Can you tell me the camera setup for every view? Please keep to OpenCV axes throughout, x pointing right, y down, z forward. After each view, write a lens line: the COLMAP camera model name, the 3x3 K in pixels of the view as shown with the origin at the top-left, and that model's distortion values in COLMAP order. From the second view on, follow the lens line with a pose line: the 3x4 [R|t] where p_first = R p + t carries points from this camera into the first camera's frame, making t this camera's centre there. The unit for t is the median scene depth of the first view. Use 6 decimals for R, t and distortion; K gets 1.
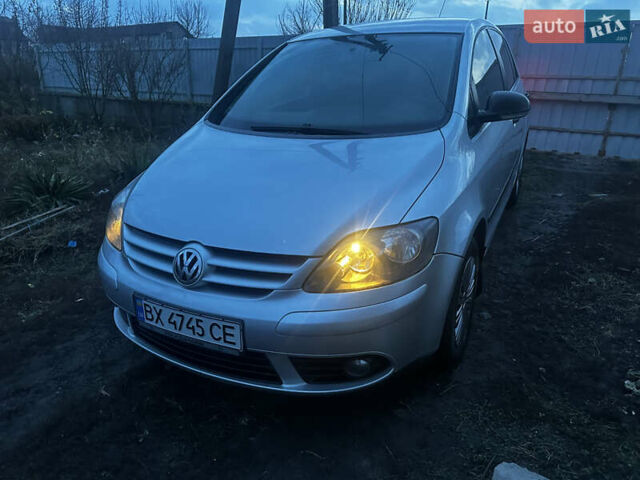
lens RADIAL K [[458.3, 0, 320.1], [0, 458.3, 239.5], [0, 0, 1]] dist [0.021705, -0.032392]
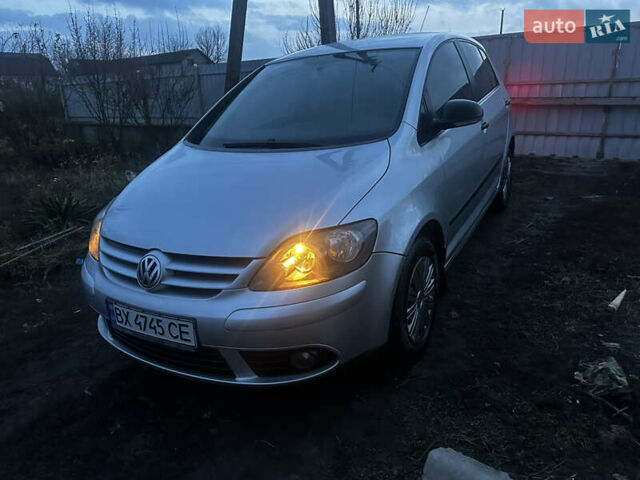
lens RADIAL K [[458.3, 0, 321.2], [0, 458.3, 240.8], [0, 0, 1]] dist [0.021705, -0.032392]
pose [[0.997755, -0.034371, -0.057483, 0.155758], [0.032490, 0.998916, -0.033332, 0.028442], [0.058567, 0.031389, 0.997790, -0.064364]]
